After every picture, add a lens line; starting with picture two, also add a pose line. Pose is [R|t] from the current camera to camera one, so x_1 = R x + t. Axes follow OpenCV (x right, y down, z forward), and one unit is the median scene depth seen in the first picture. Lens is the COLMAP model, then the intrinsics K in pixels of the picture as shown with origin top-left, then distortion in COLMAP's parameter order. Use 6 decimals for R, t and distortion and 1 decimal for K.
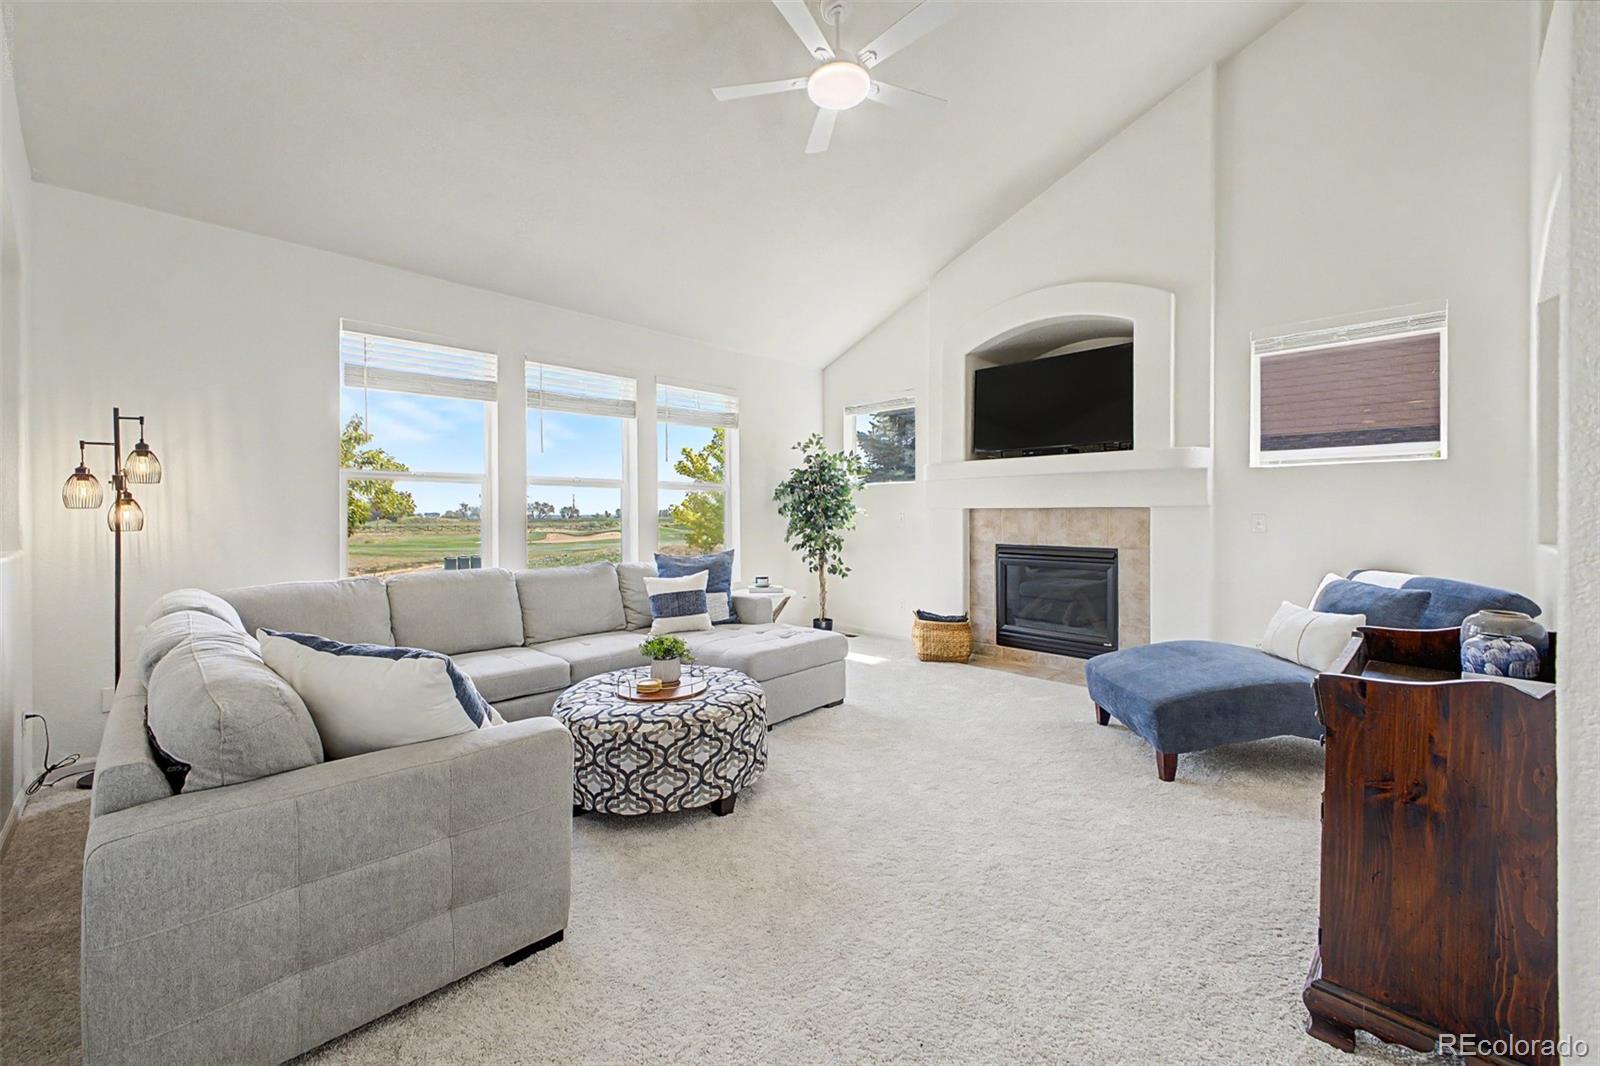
lens RADIAL K [[627.4, 0, 775.9], [0, 627.4, 514.0], [0, 0, 1]] dist [-0.000112, -0.000119]
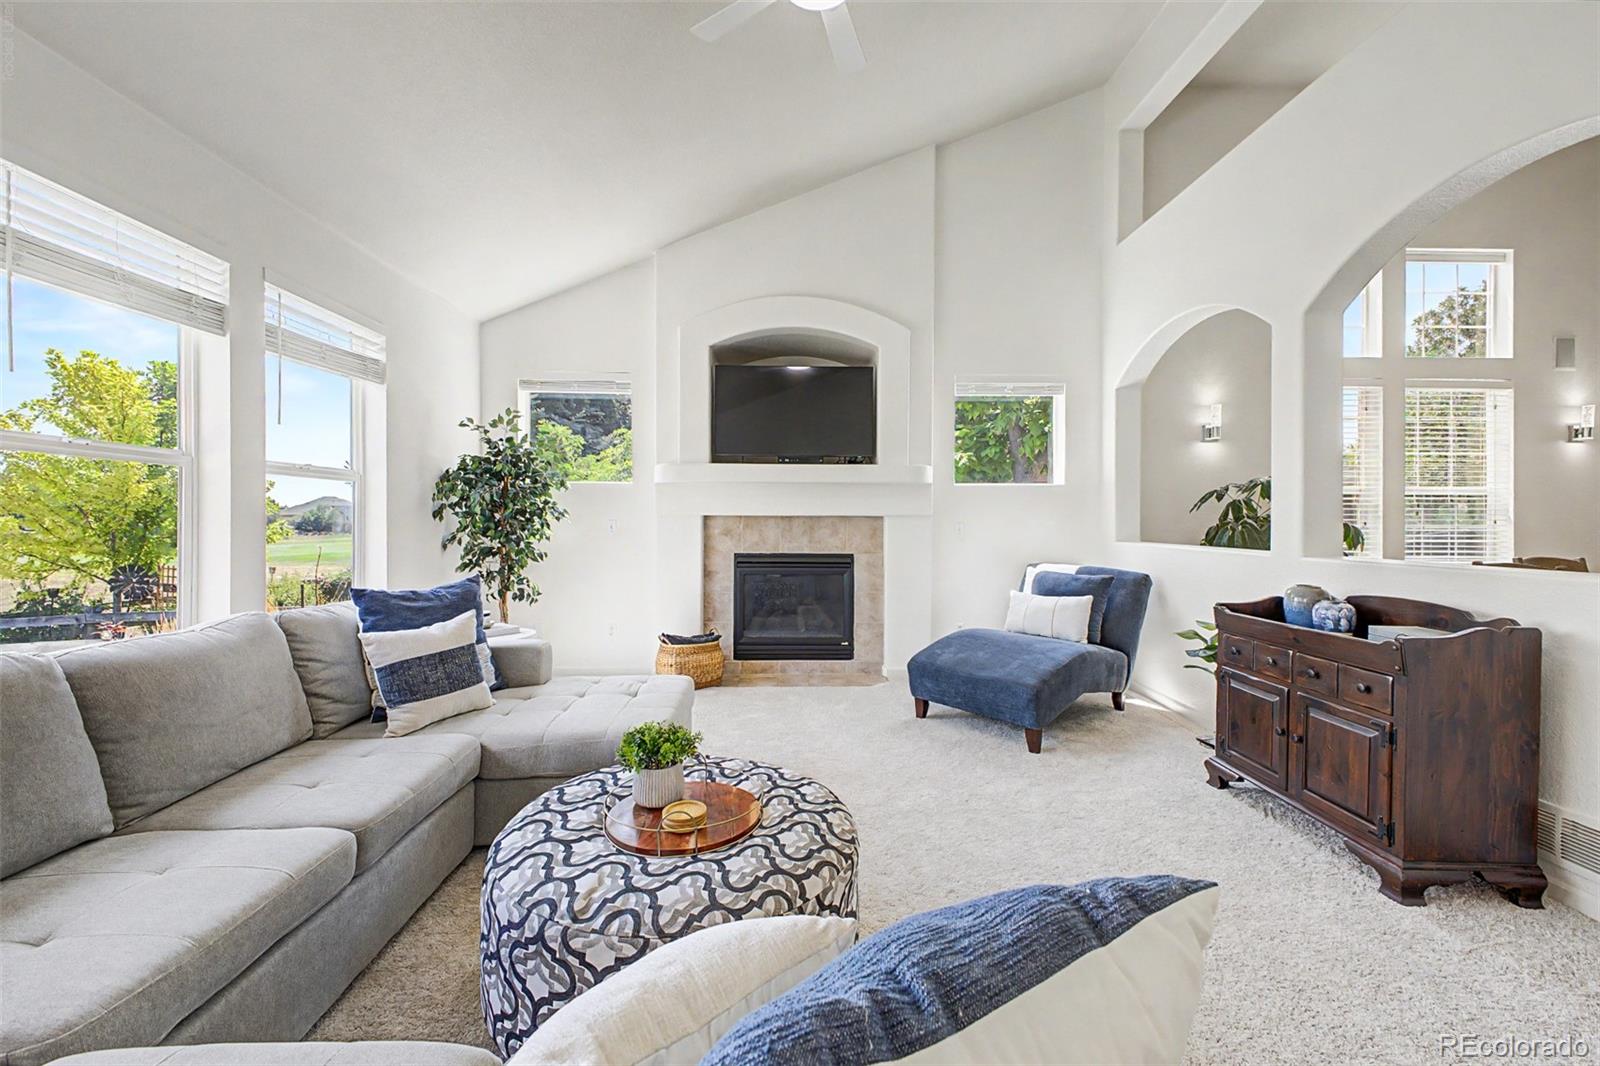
lens RADIAL K [[642.0, 0, 806.5], [0, 642.0, 522.7], [0, 0, 1]] dist [0.011742, -0.000277]
pose [[0.675371, 0.001783, 0.737476, -0.302123], [-0.003397, 0.999994, 0.000693, 0.000578], [-0.737470, -0.002974, 0.675373, 0.283723]]
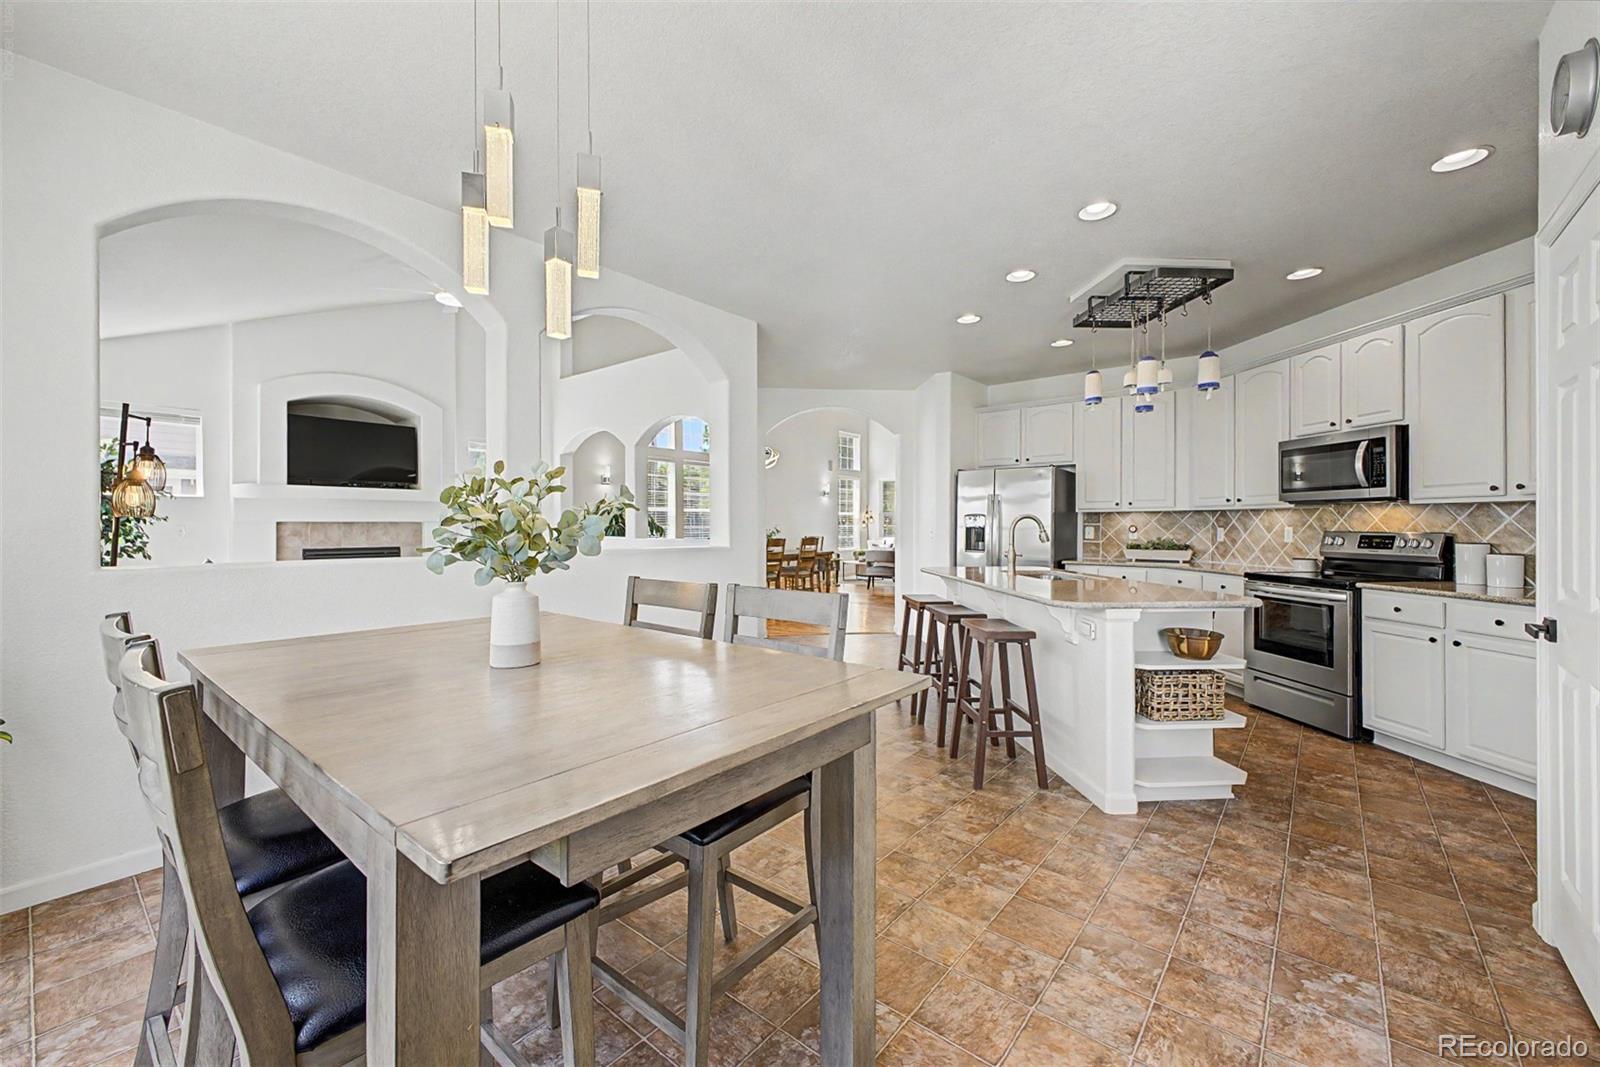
lens RADIAL K [[642.0, 0, 806.5], [0, 642.0, 523.2], [0, 0, 1]] dist [0.011742, -0.000277]
pose [[-0.105993, 0.005003, 0.994354, -1.188304], [0.002443, 0.999986, -0.004771, 0.003080], [-0.994364, 0.001924, -0.106004, 0.086275]]
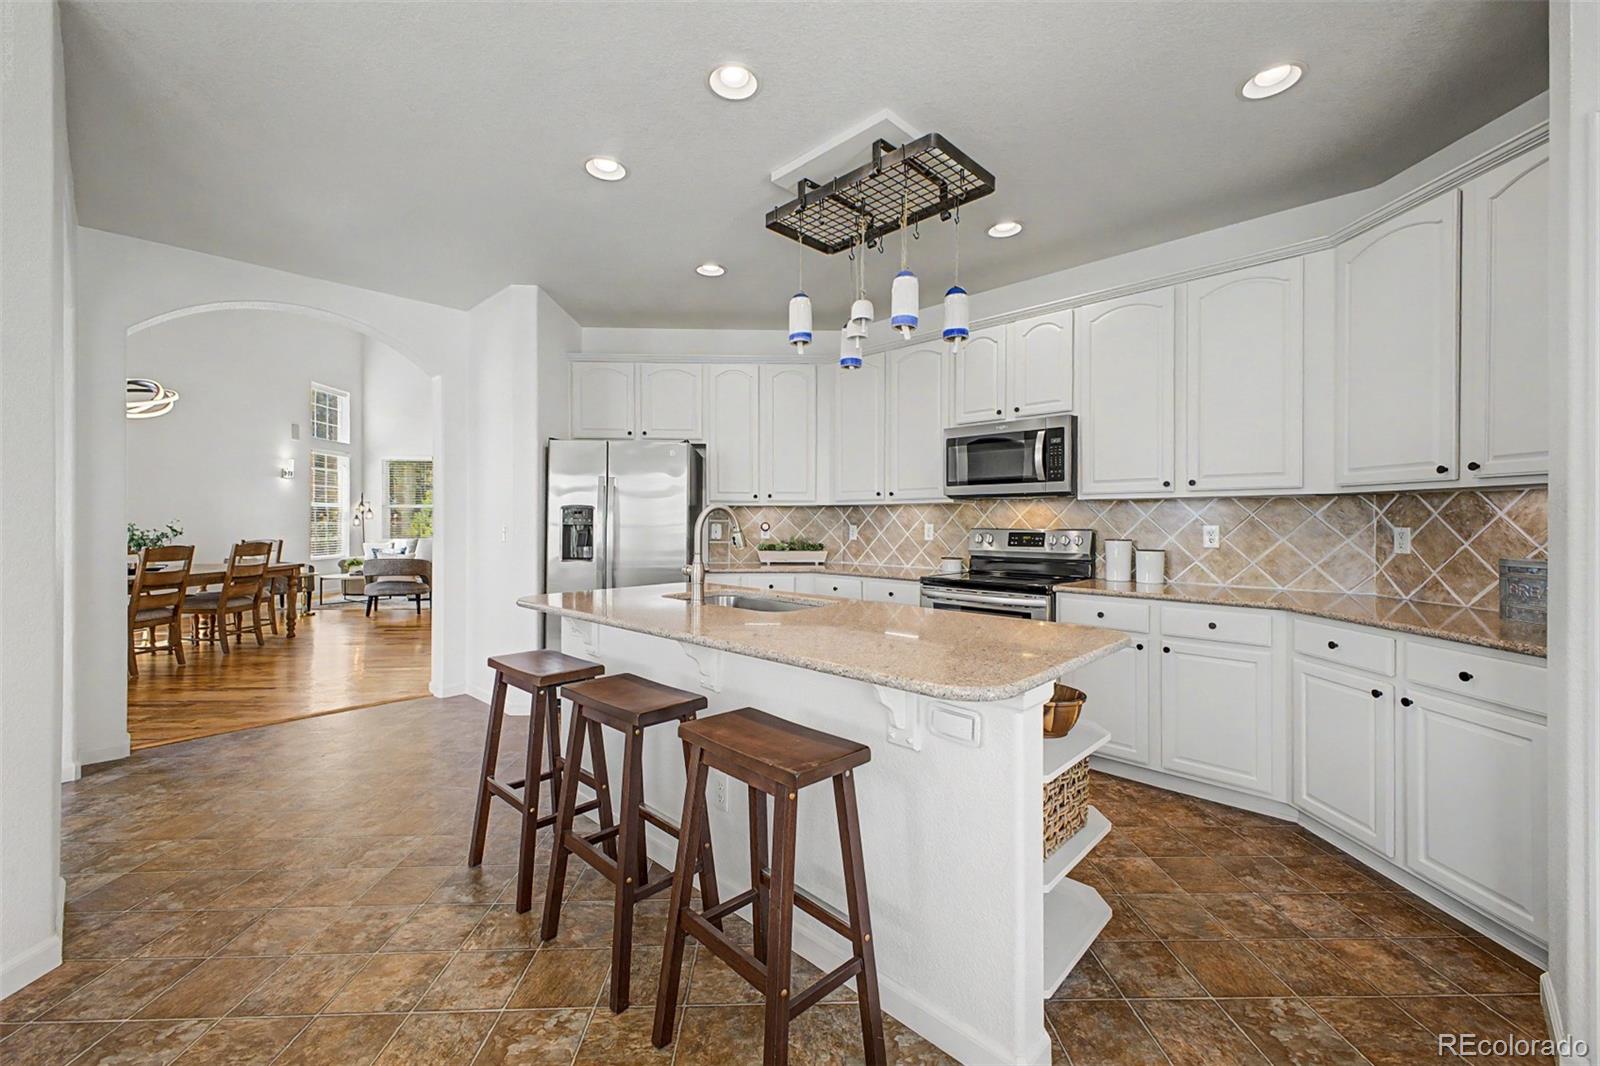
lens RADIAL K [[642.0, 0, 806.5], [0, 642.0, 522.7], [0, 0, 1]] dist [0.011742, -0.000277]
pose [[-0.727755, 0.000983, 0.685836, -0.755121], [0.002285, 0.999997, 0.000991, 0.002890], [-0.685833, 0.002289, -0.727755, 0.031069]]
